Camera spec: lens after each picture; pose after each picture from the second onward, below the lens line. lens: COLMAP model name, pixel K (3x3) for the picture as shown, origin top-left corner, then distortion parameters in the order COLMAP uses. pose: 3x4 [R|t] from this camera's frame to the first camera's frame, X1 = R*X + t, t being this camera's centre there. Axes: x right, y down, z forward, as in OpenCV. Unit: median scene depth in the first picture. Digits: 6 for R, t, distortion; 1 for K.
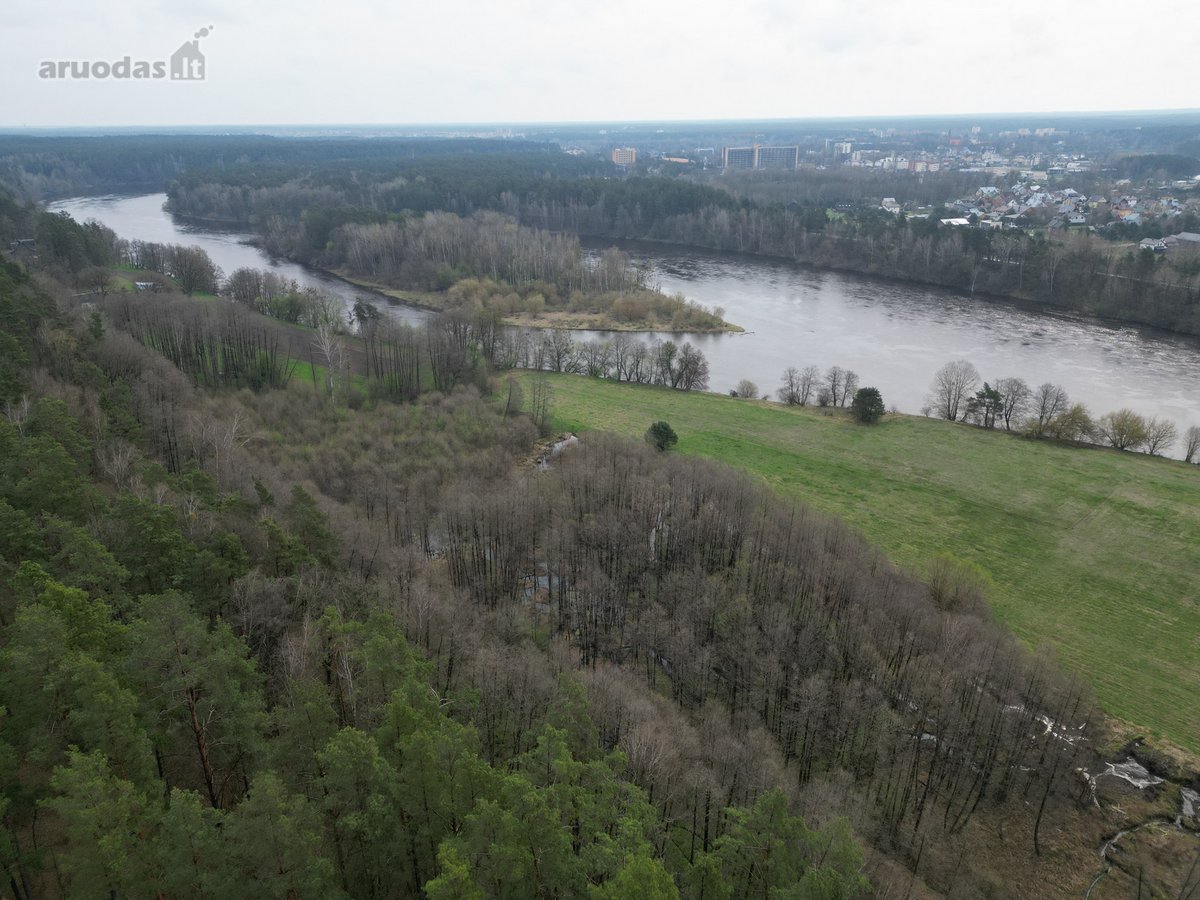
lens RADIAL K [[834.8, 0, 600.7], [0, 834.8, 451.9], [0, 0, 1]] dist [0.079153, -0.071999]
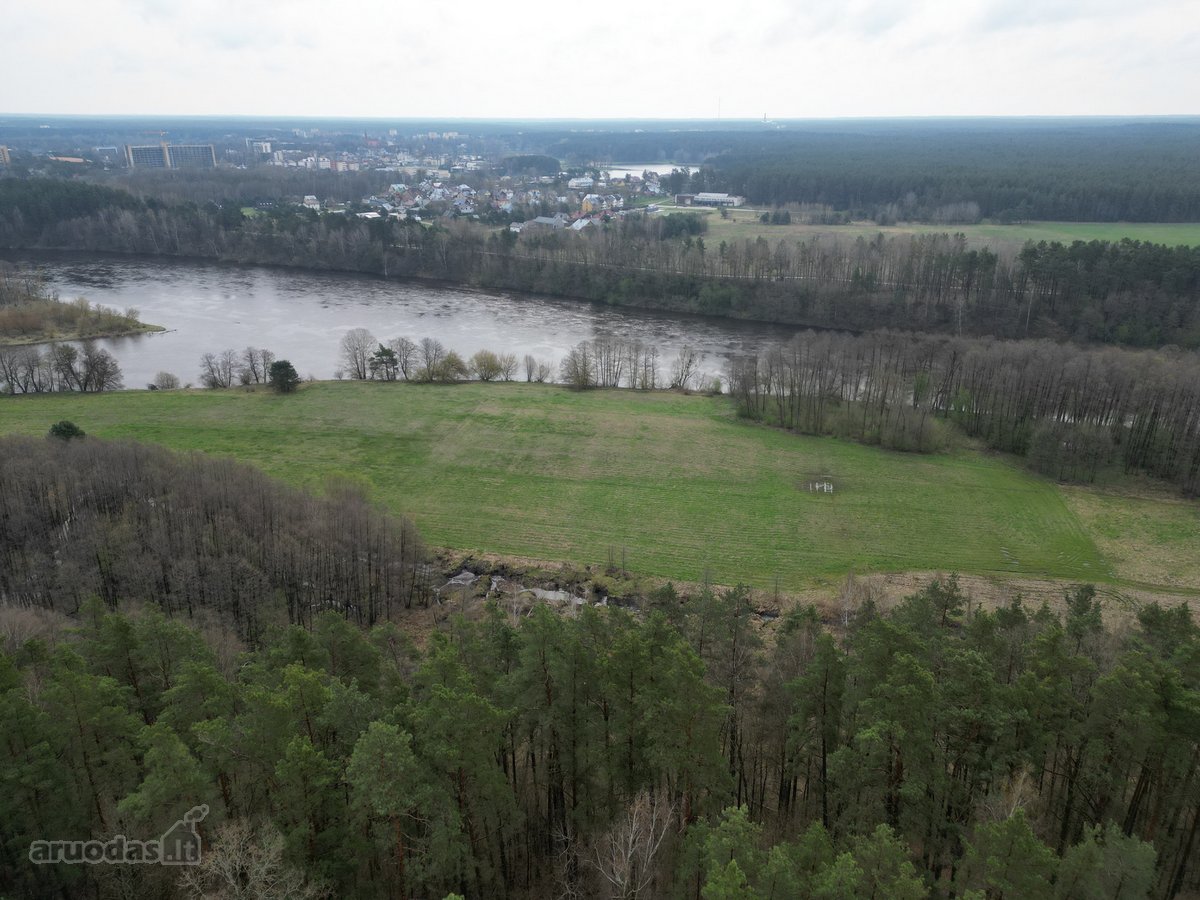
lens RADIAL K [[834.8, 0, 603.2], [0, 834.8, 448.3], [0, 0, 1]] dist [0.079153, -0.071999]
pose [[0.818989, -0.197798, 0.538641, 0.022229], [0.200233, 0.978216, 0.054768, 0.030616], [-0.537740, 0.062999, 0.840754, -0.079786]]
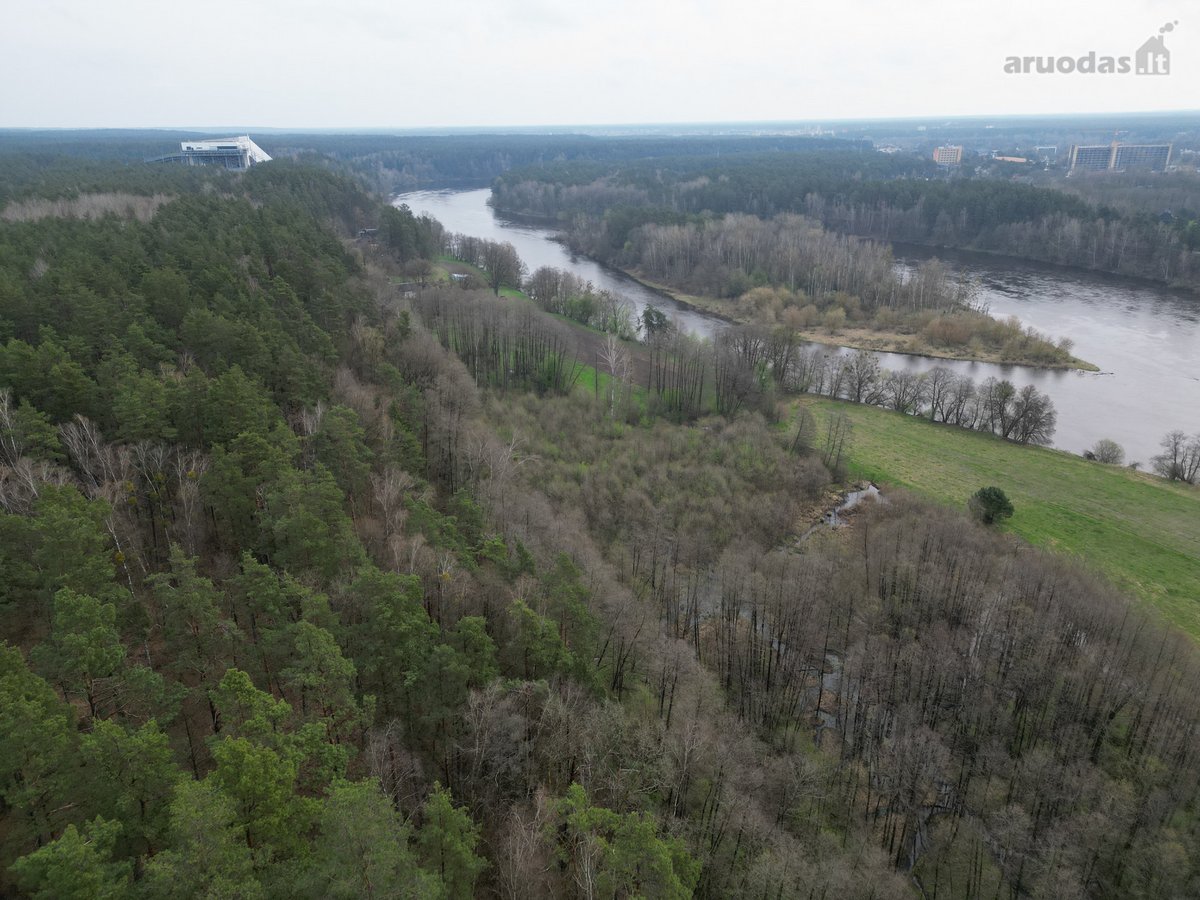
lens RADIAL K [[834.8, 0, 599.0], [0, 834.8, 450.1], [0, 0, 1]] dist [0.079153, -0.071999]
pose [[0.943845, 0.119281, -0.308105, -0.017998], [-0.119213, 0.992685, 0.019117, -0.019294], [0.308132, 0.018687, 0.951160, 0.049025]]
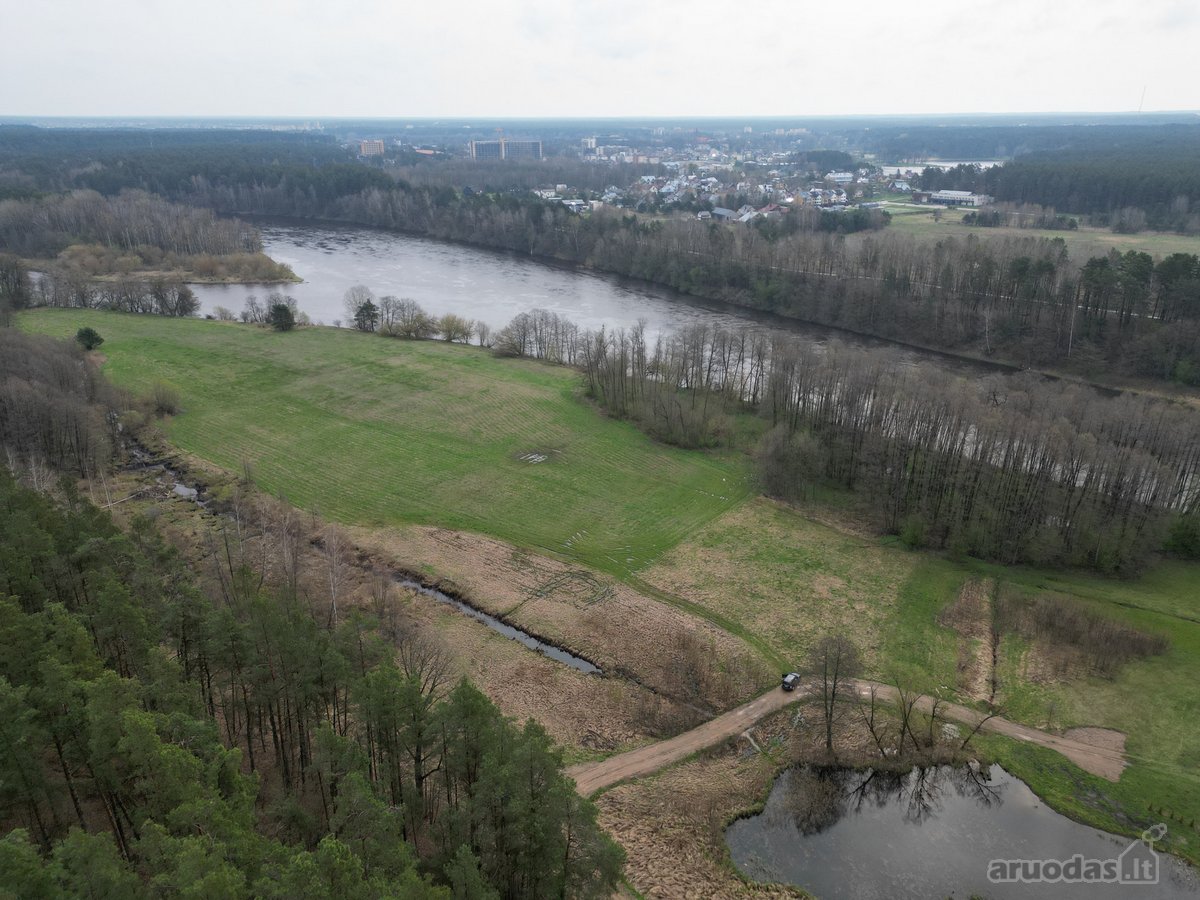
lens RADIAL K [[834.8, 0, 603.0], [0, 834.8, 452.3], [0, 0, 1]] dist [0.079153, -0.071999]
pose [[0.985034, -0.054970, 0.163358, 0.297973], [0.054514, 0.998486, 0.007281, 0.089980], [-0.163511, 0.001733, 0.986540, -0.212311]]
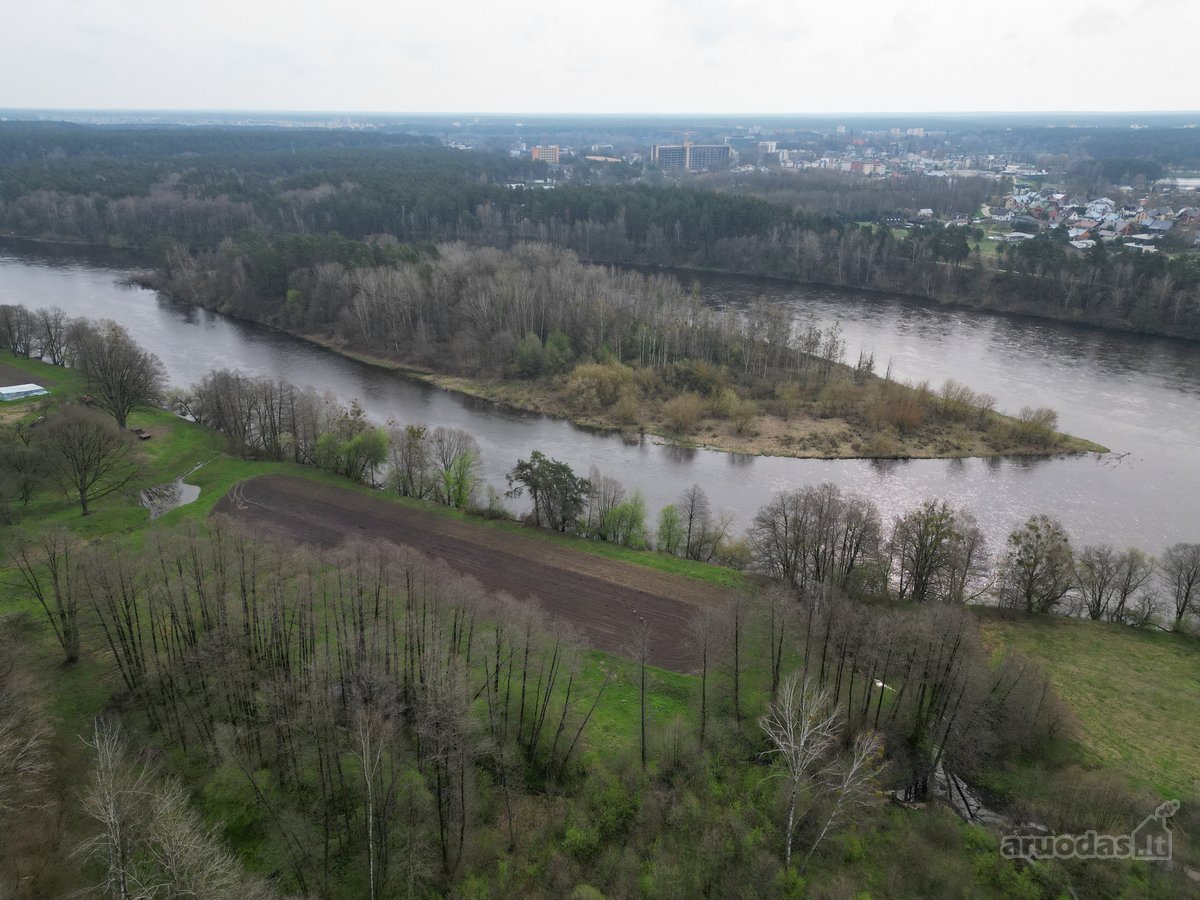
lens RADIAL K [[834.8, 0, 599.7], [0, 834.8, 449.1], [0, 0, 1]] dist [0.079153, -0.071999]
pose [[0.981118, -0.057671, 0.184612, -0.243713], [0.056900, 0.998335, 0.009473, -0.132828], [-0.184850, 0.001210, 0.982766, 0.344354]]
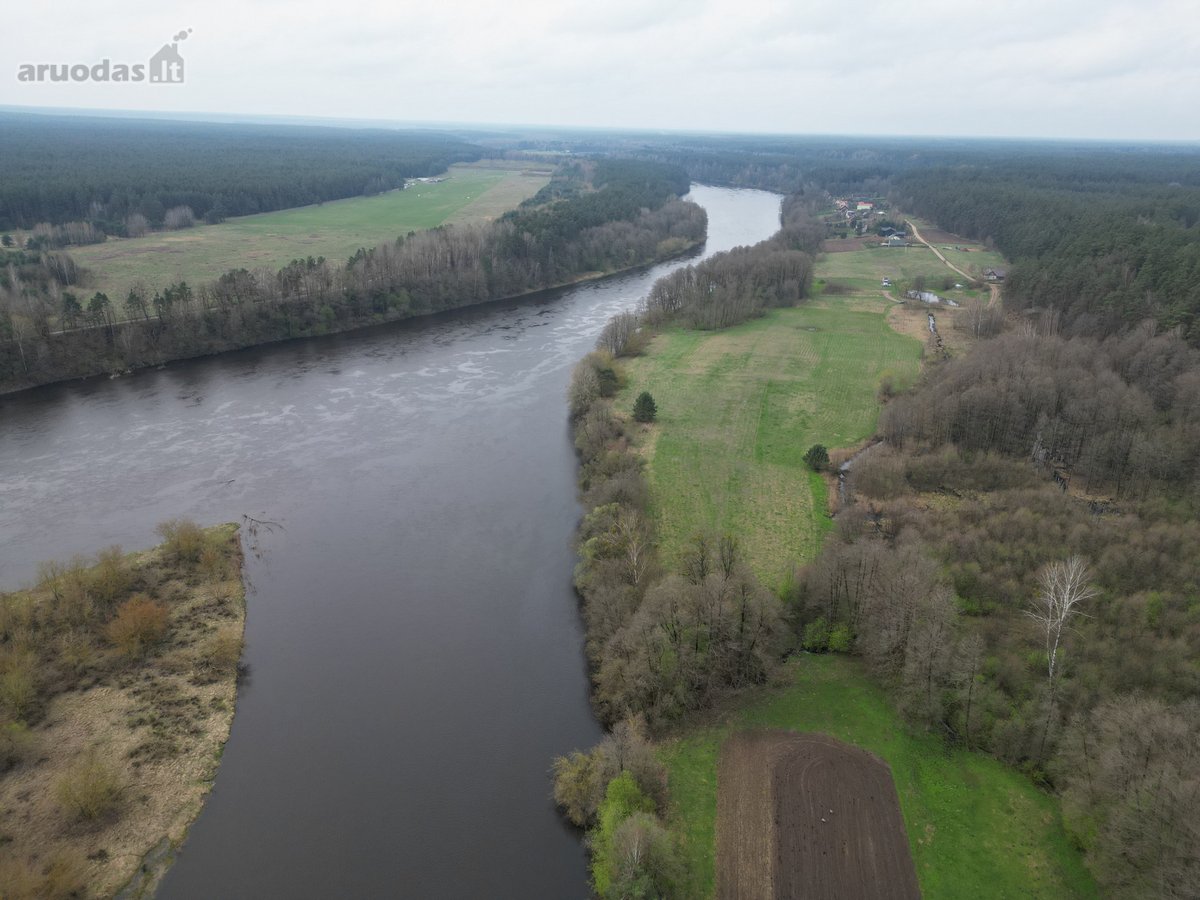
lens RADIAL K [[834.8, 0, 601.7], [0, 834.8, 449.3], [0, 0, 1]] dist [0.079153, -0.071999]
pose [[-0.482651, -0.315124, 0.817156, -0.318221], [0.308053, 0.812323, 0.495212, -0.305502], [-0.819848, 0.490742, -0.294994, 0.720993]]
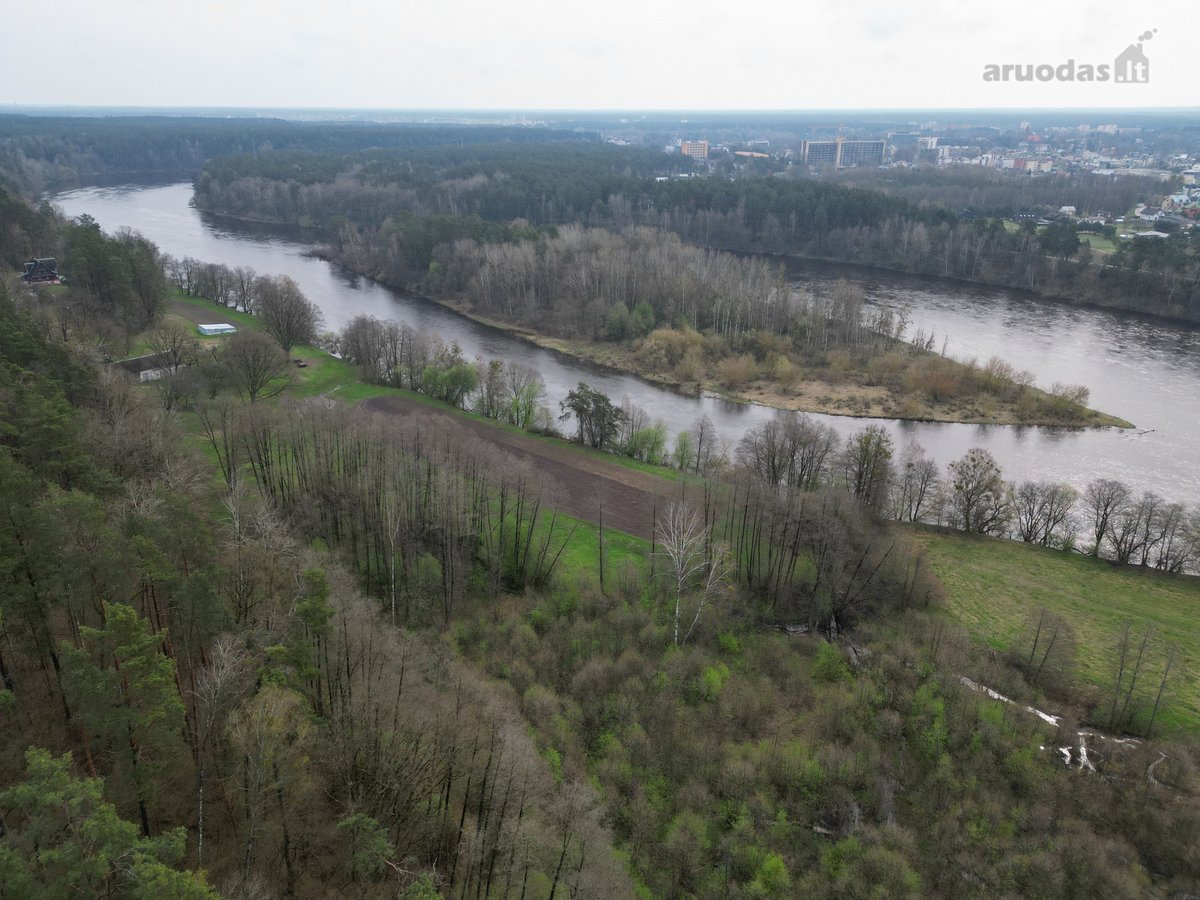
lens RADIAL K [[834.8, 0, 599.4], [0, 834.8, 448.4], [0, 0, 1]] dist [0.079153, -0.071999]
pose [[0.999880, 0.012806, 0.008749, -0.197792], [-0.012879, 0.999883, 0.008289, -0.097969], [-0.008642, -0.008400, 0.999927, 0.254274]]
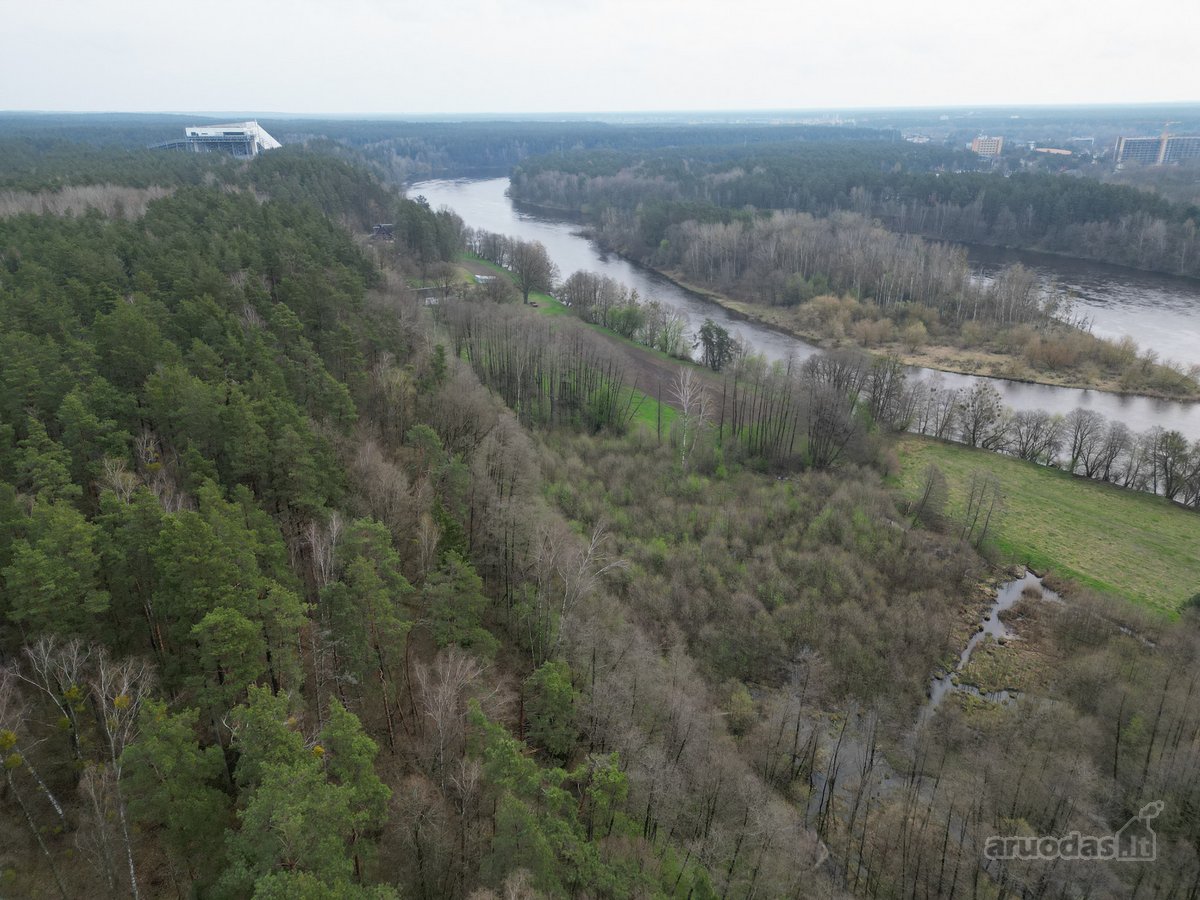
lens RADIAL K [[834.8, 0, 599.0], [0, 834.8, 449.0], [0, 0, 1]] dist [0.079153, -0.071999]
pose [[0.939715, 0.132872, -0.315087, -0.077732], [-0.129414, 0.991075, 0.031971, -0.047041], [0.316523, 0.010733, 0.948524, 0.121775]]
